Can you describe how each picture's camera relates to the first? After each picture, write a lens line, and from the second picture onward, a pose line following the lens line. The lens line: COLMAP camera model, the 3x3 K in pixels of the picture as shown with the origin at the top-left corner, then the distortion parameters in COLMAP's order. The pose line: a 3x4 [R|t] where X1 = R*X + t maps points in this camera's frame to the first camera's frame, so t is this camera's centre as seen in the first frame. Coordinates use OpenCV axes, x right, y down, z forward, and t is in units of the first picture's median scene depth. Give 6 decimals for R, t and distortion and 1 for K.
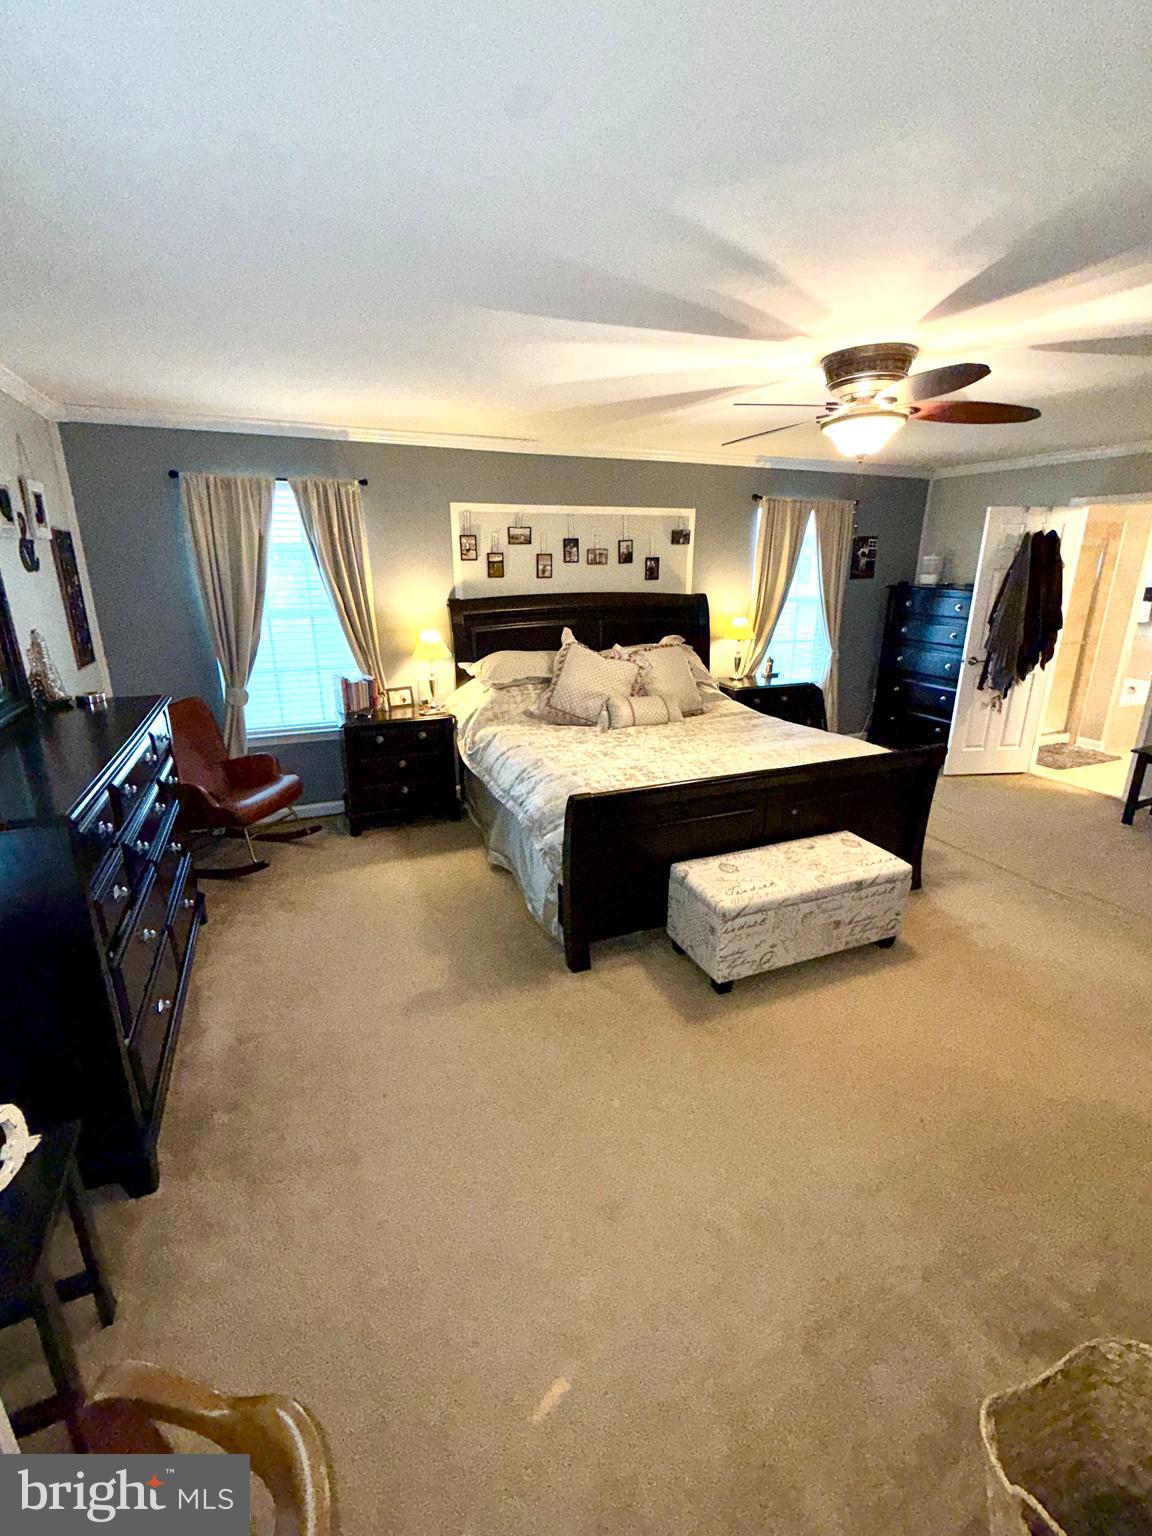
lens RADIAL K [[668.4, 0, 578.1], [0, 668.4, 768.9], [0, 0, 1]] dist [-0.002112, 0.001507]
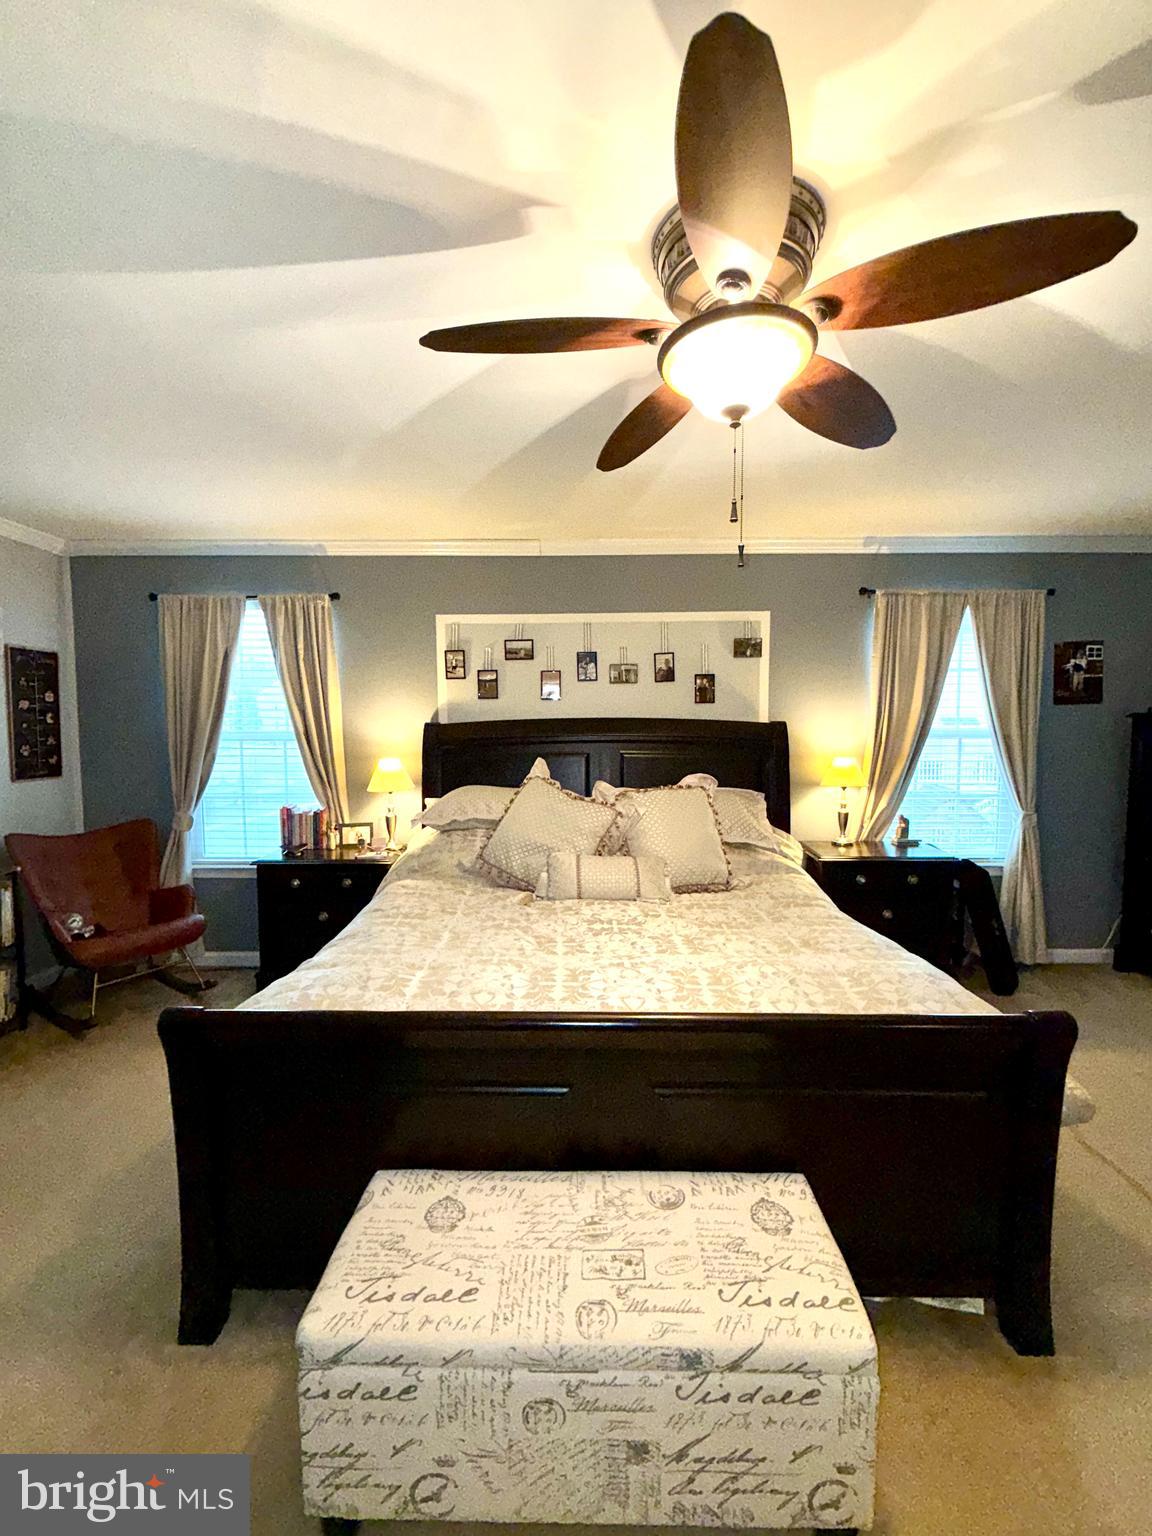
lens RADIAL K [[668.4, 0, 570.4], [0, 668.4, 768.1], [0, 0, 1]] dist [-0.002112, 0.001507]
pose [[0.916055, 0.026421, -0.400182, 0.306577], [-0.115965, 0.972654, -0.201238, -0.049691], [0.383922, 0.230752, 0.894068, 0.325371]]
